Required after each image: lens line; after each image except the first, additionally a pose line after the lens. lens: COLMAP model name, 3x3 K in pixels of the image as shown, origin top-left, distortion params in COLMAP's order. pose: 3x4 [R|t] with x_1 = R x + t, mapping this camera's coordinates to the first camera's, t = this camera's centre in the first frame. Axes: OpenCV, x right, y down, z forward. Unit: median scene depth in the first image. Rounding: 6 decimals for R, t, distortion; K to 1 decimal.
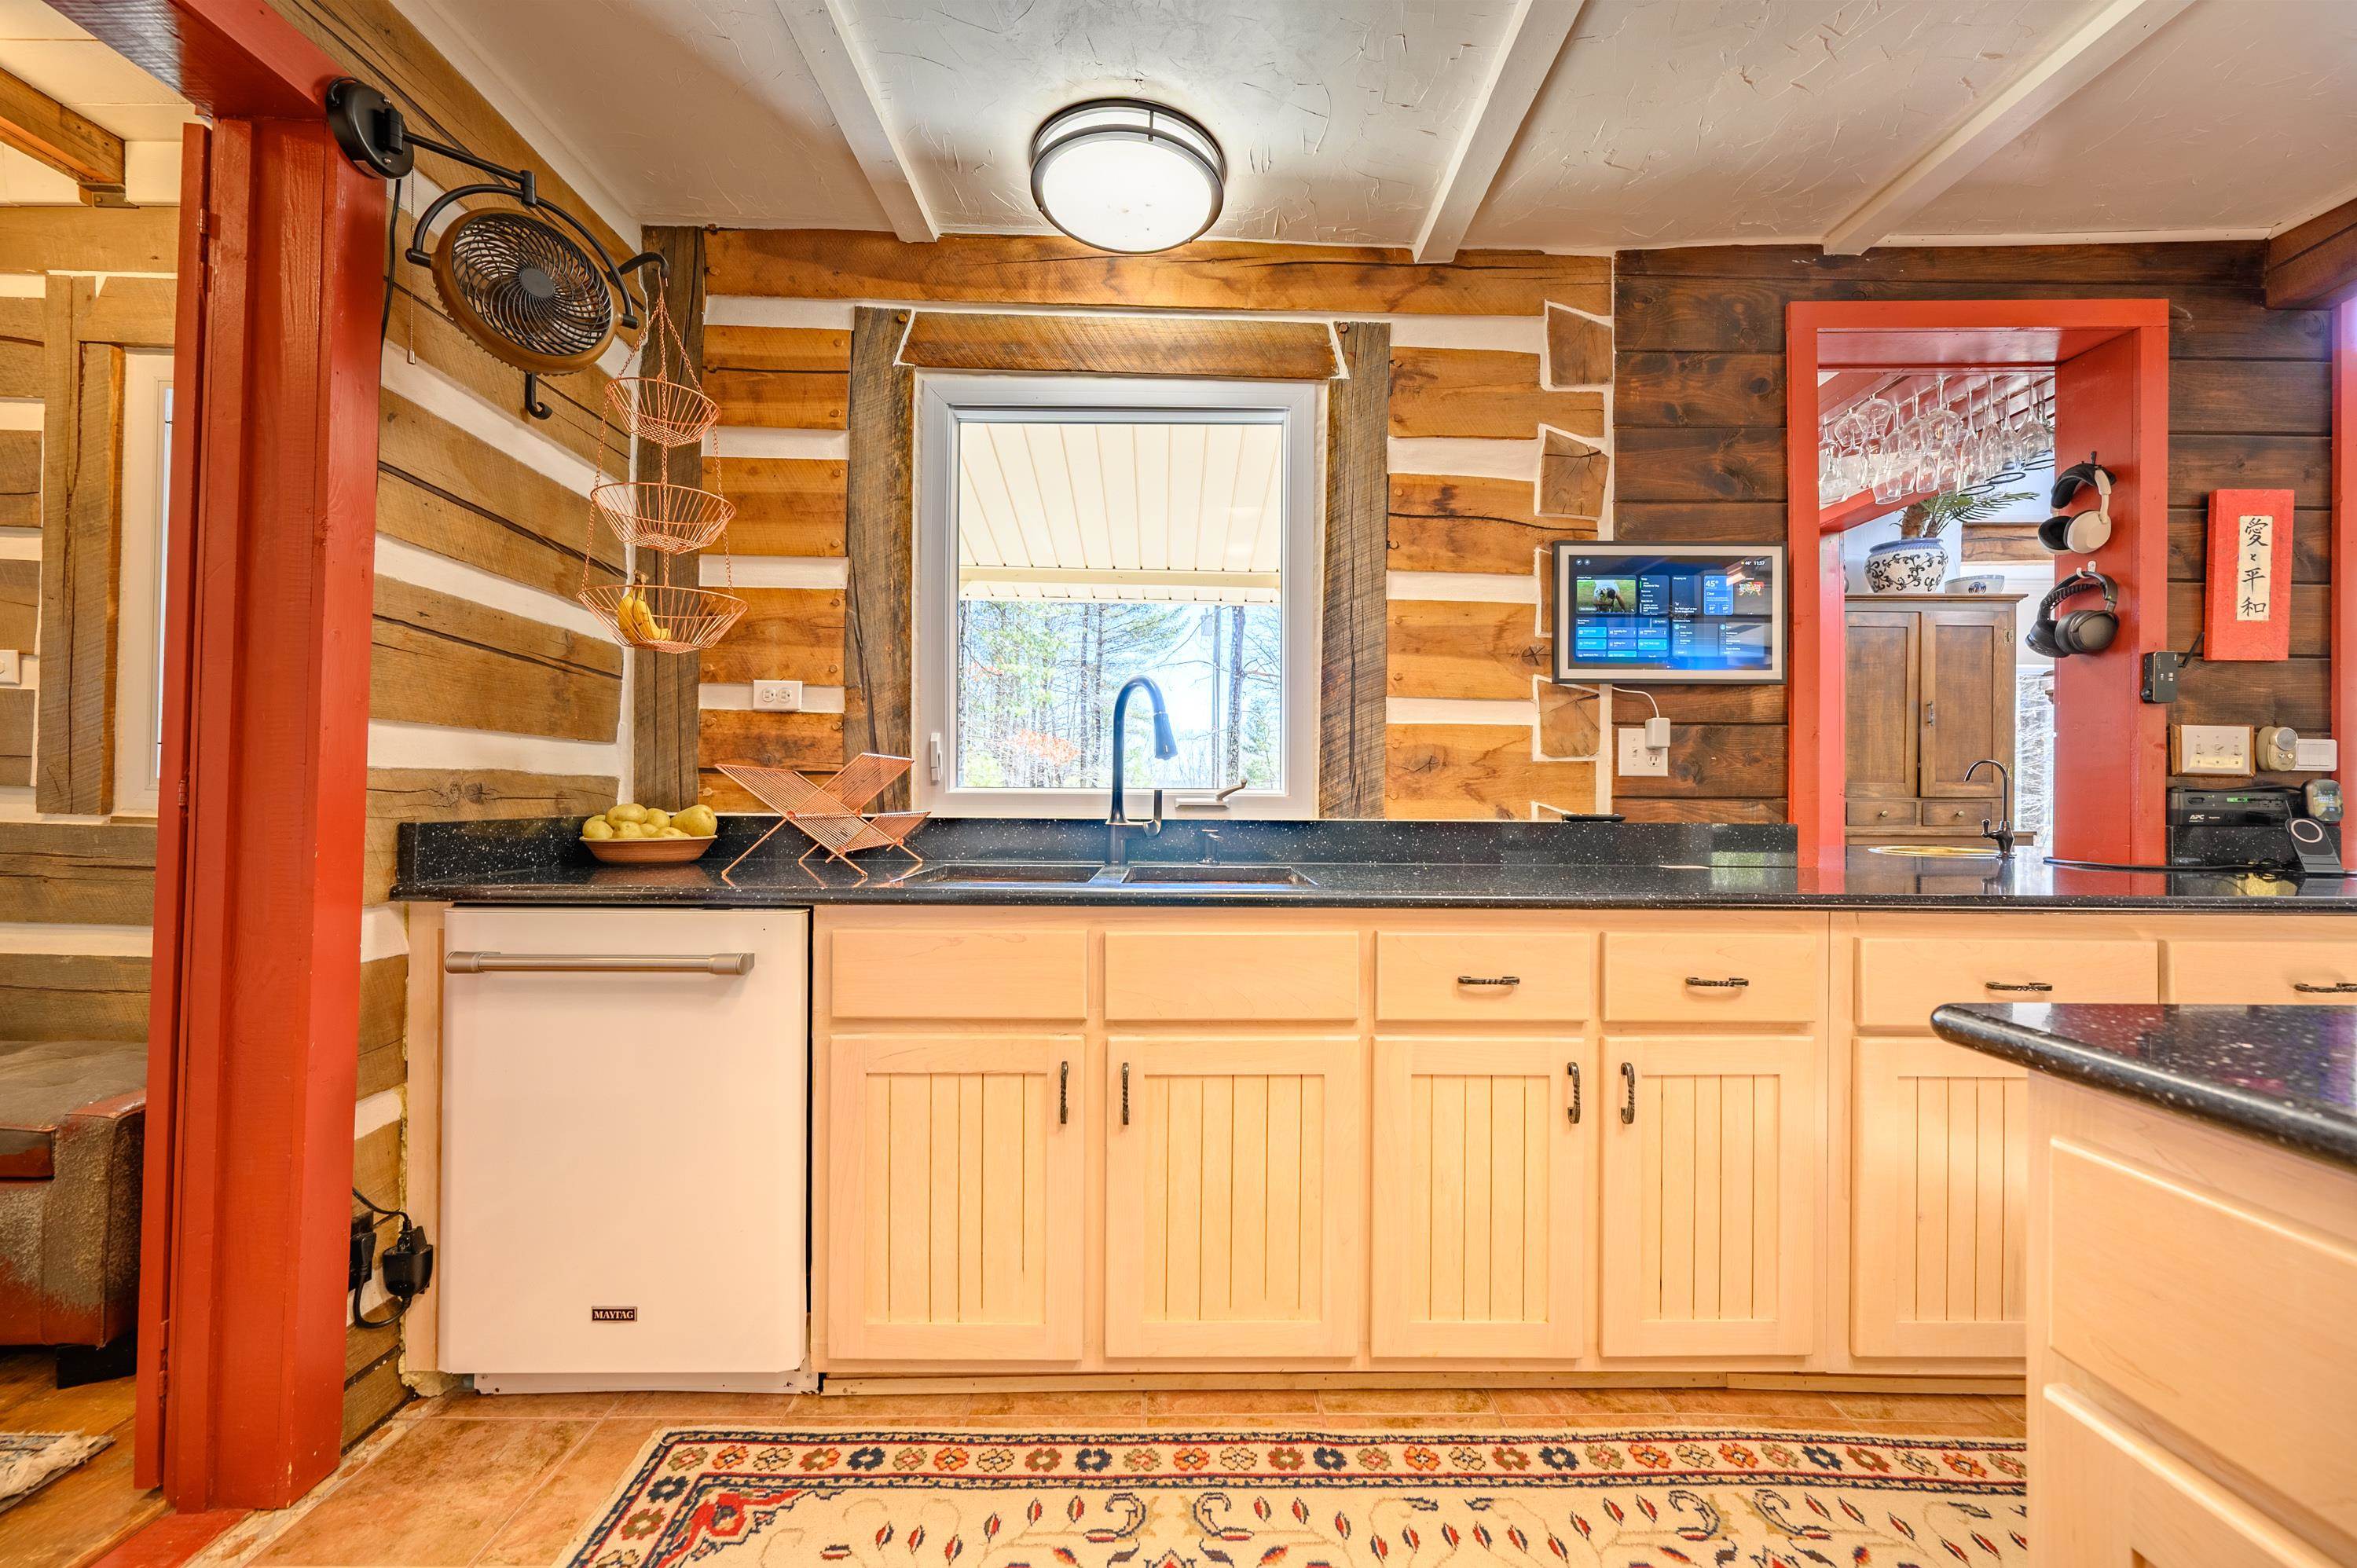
lens RADIAL K [[943.8, 0, 1185.9], [0, 943.8, 783.9], [0, 0, 1]] dist [-0.000834, -0.000297]
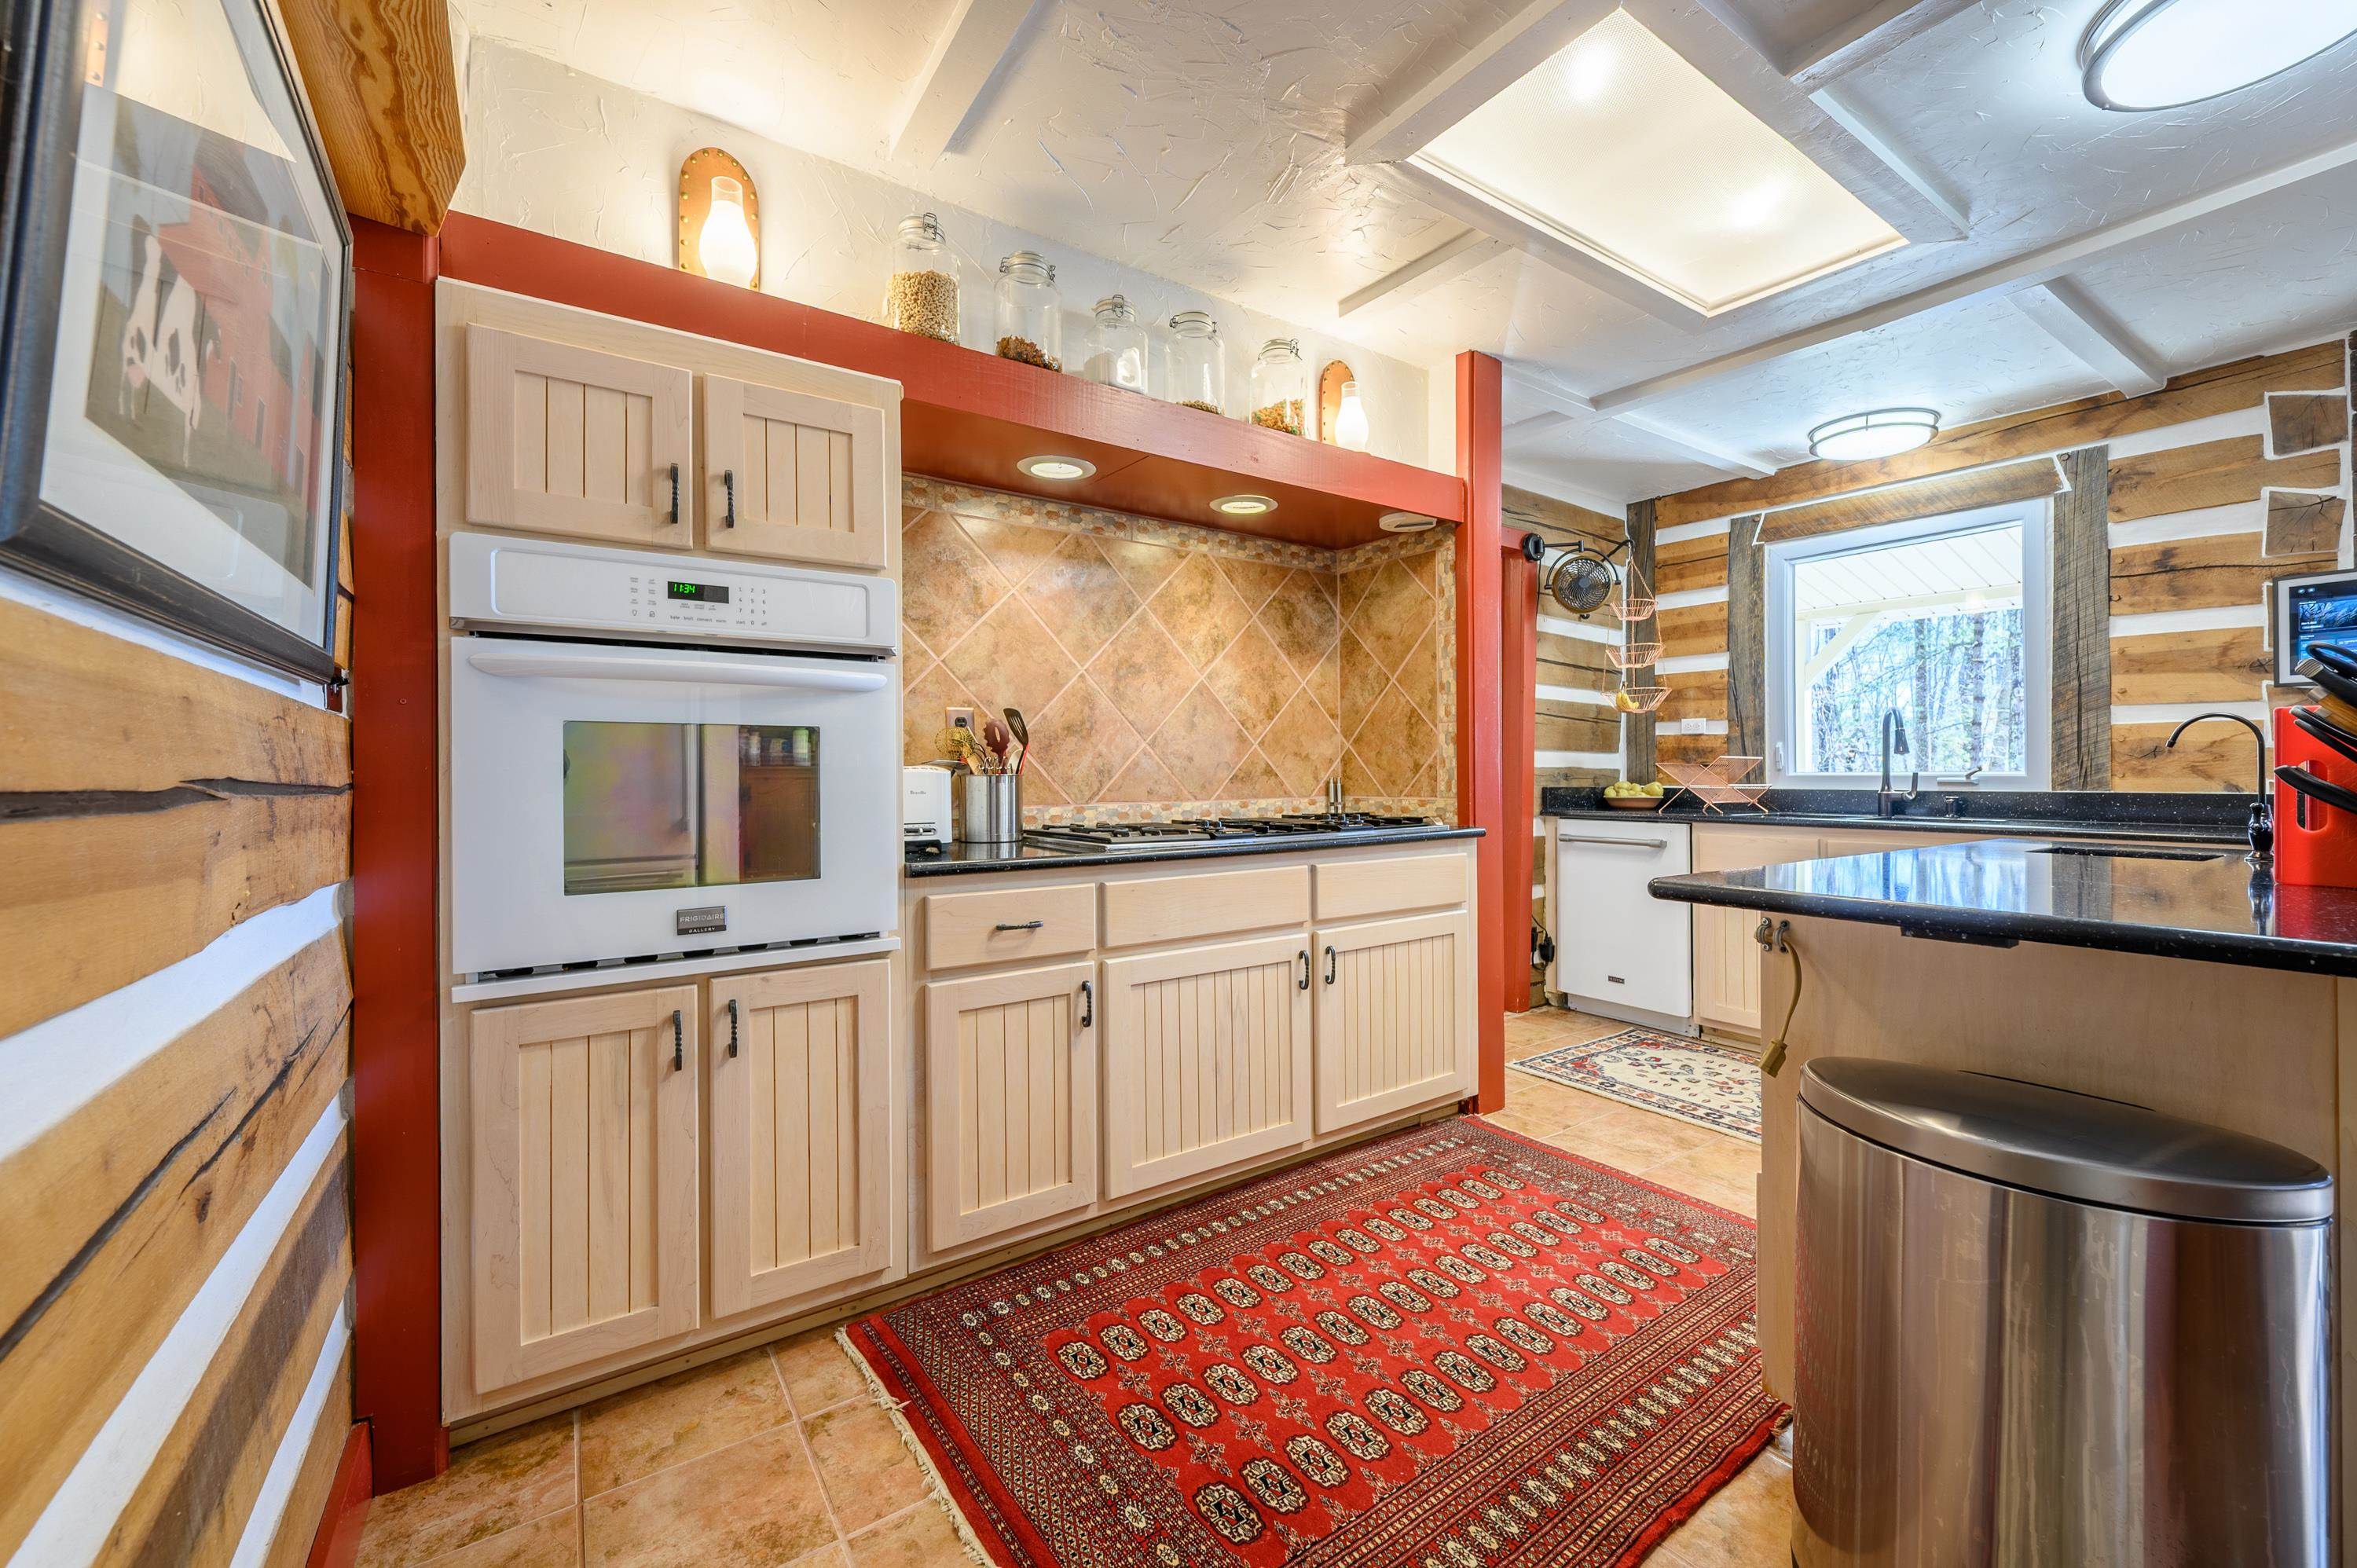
lens RADIAL K [[943.8, 0, 1230.7], [0, 943.8, 766.0], [0, 0, 1]] dist [-0.000834, -0.000297]
pose [[0.572309, -0.015919, -0.819883, 0.624362], [0.008496, 0.999873, -0.013483, 0.006808], [0.819994, 0.000751, 0.572372, -0.913846]]
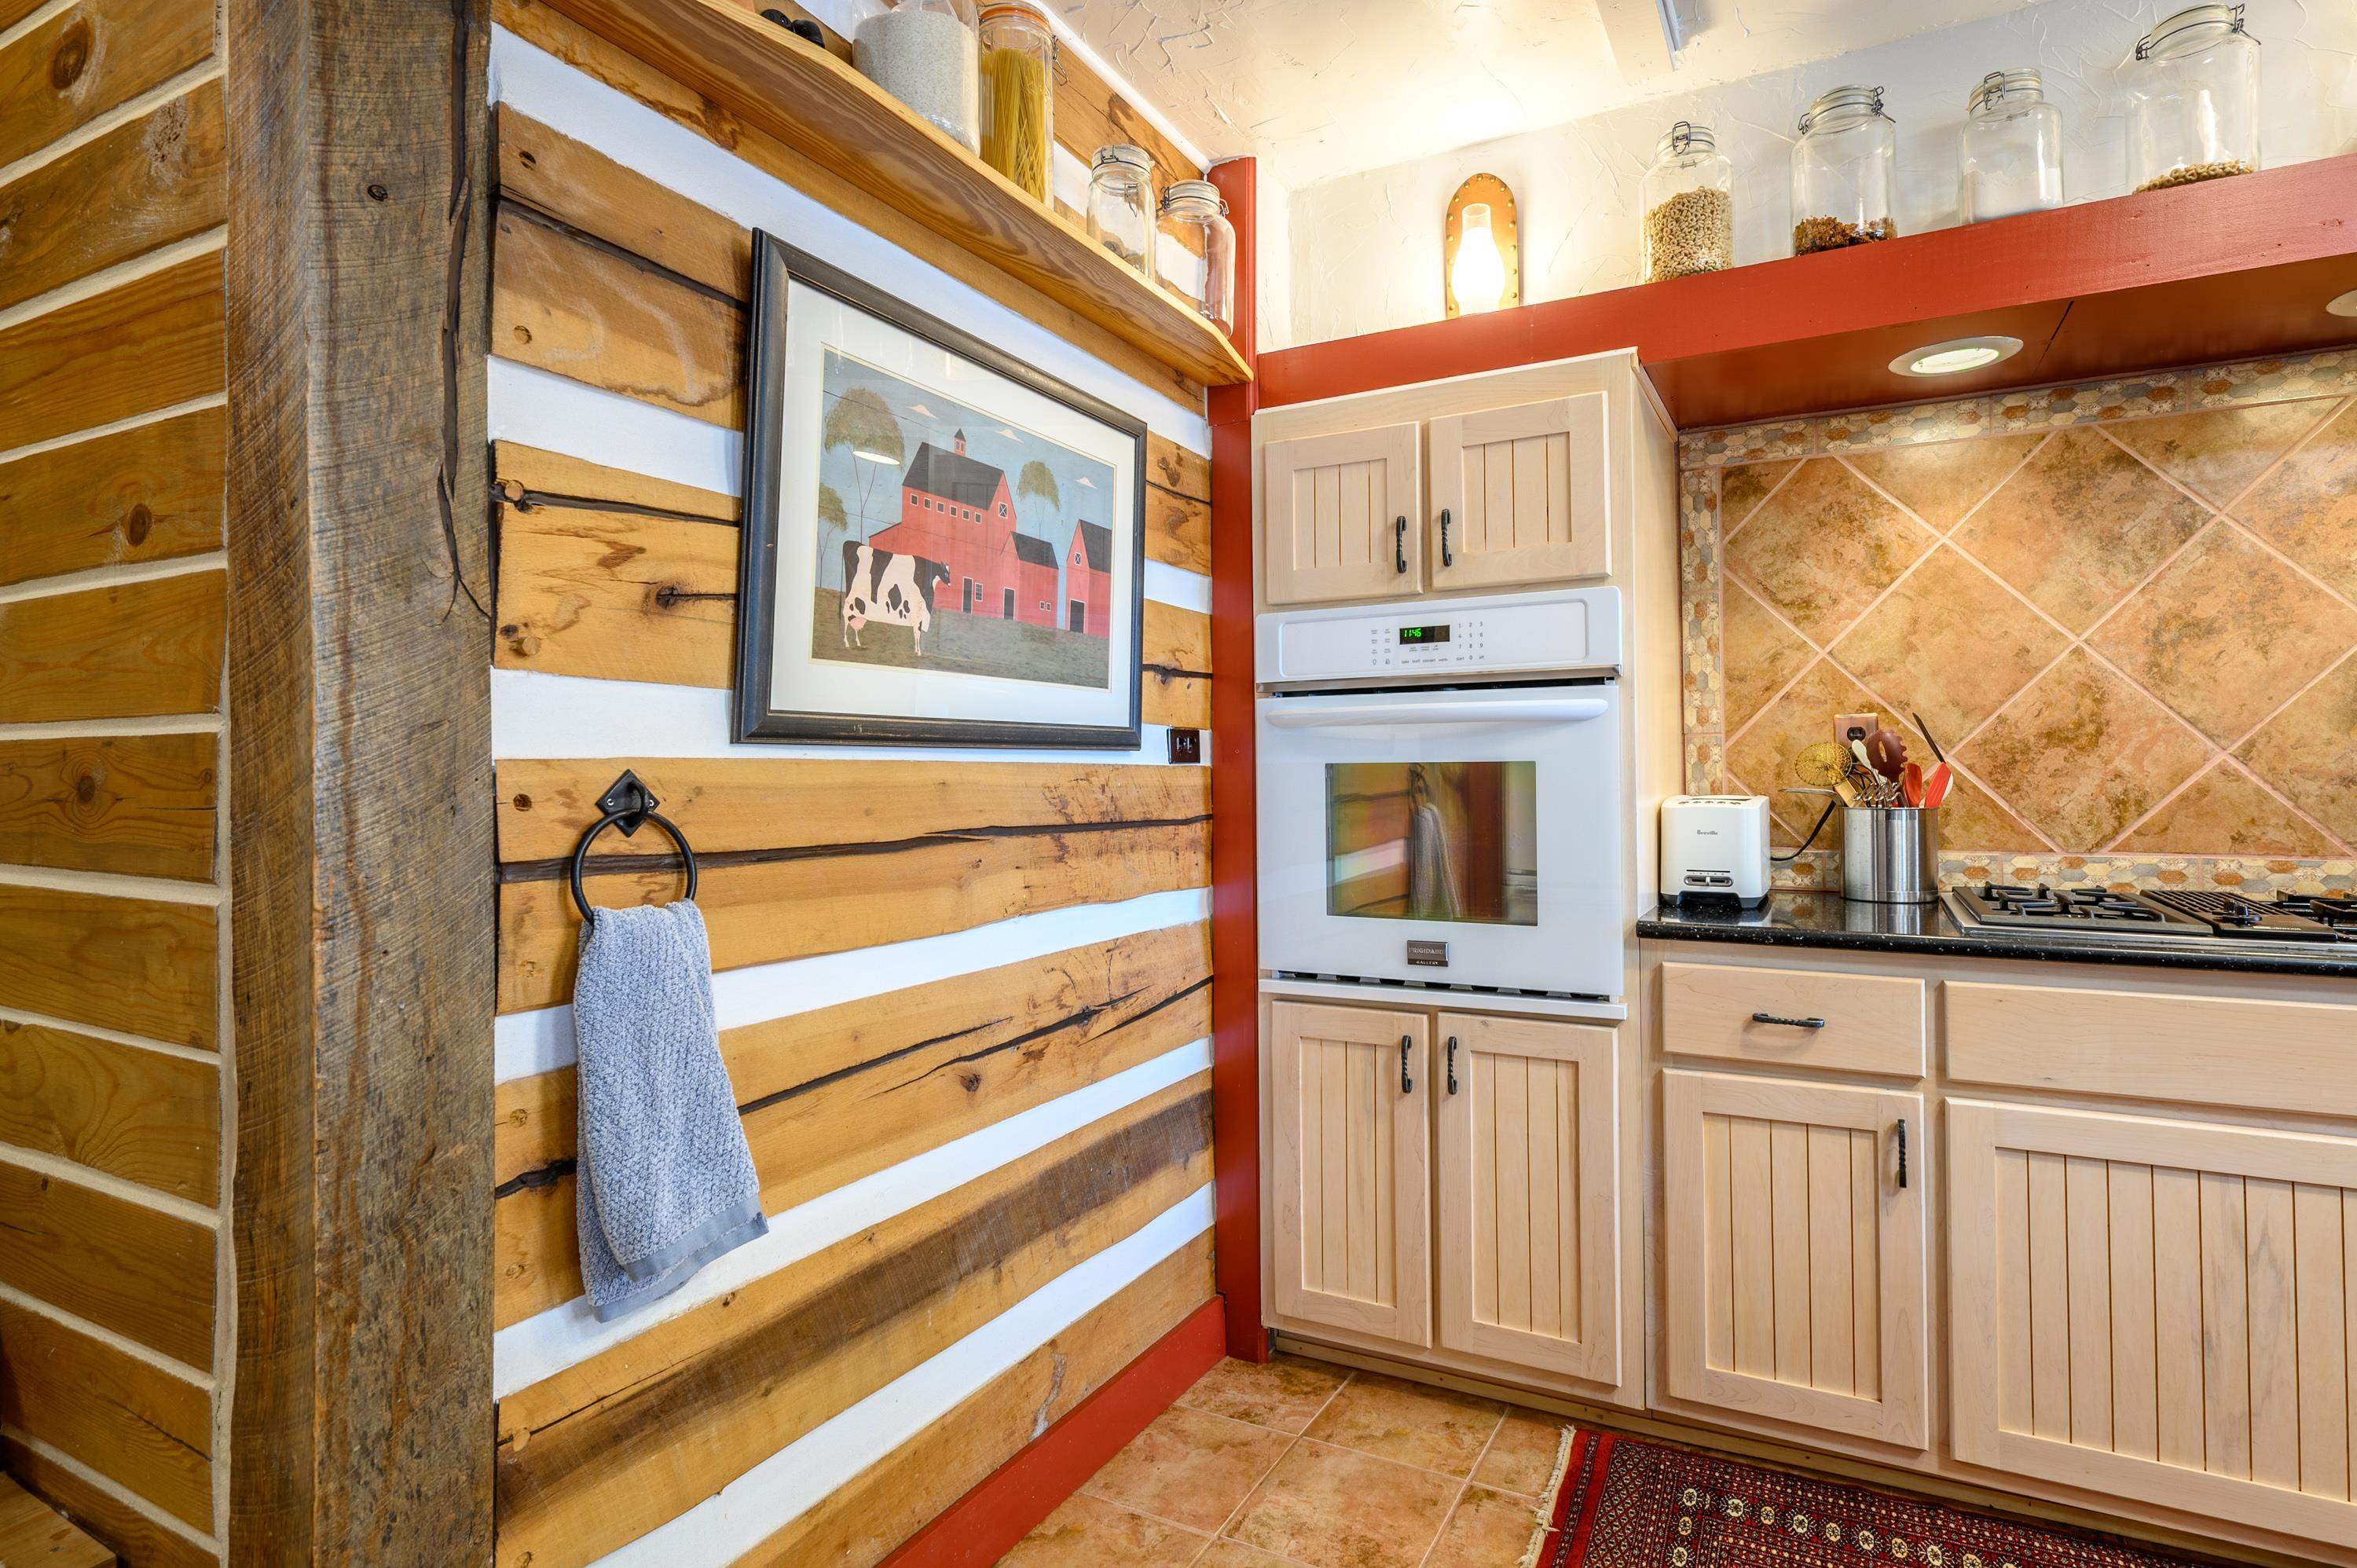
lens RADIAL K [[1186.6, 0, 1238.8], [0, 1186.6, 759.1], [0, 0, 1]] dist [-0.004216, 0.001038]
pose [[-0.469957, -0.010113, -0.882632, 0.696348], [0.004678, 0.999892, -0.013947, -0.029542], [0.882677, -0.010683, -0.469859, -0.517689]]
